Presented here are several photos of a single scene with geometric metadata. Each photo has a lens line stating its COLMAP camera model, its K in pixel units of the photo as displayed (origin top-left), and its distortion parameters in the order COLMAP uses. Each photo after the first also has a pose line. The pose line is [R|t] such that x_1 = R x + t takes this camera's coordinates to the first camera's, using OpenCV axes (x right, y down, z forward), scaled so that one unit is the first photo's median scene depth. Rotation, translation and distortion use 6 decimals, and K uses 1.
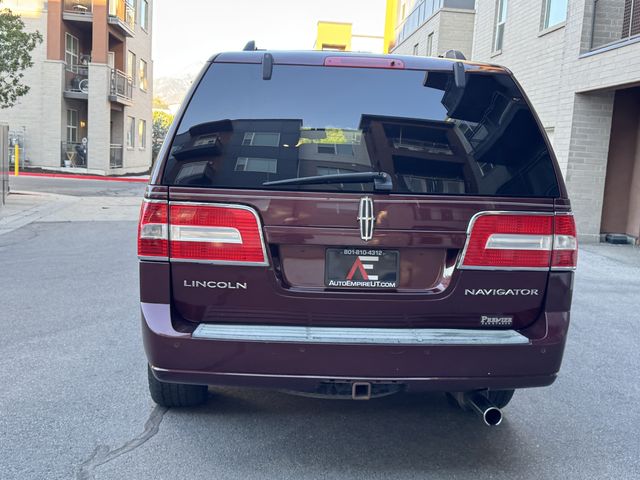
lens RADIAL K [[682.8, 0, 312.8], [0, 682.8, 228.8], [0, 0, 1]] dist [0.067919, 0.000000]
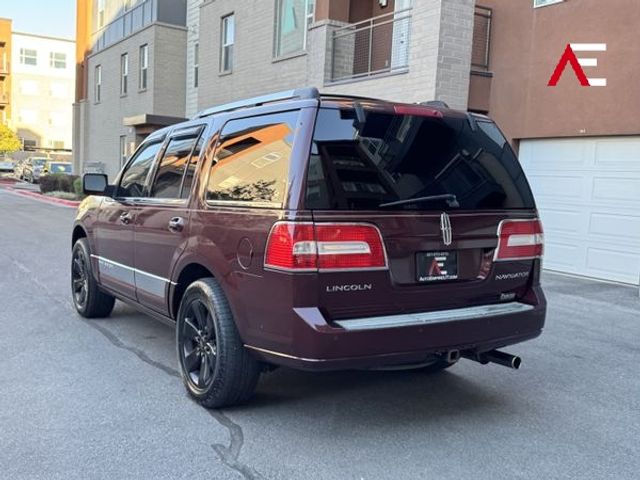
lens RADIAL K [[685.7, 0, 317.7], [0, 685.7, 233.0], [0, 0, 1]] dist [0.055371, 0.000000]
pose [[0.879525, -0.051570, 0.473050, -0.626828], [0.053860, 0.998510, 0.008714, -0.025789], [-0.472795, 0.017815, 0.880992, -0.059179]]
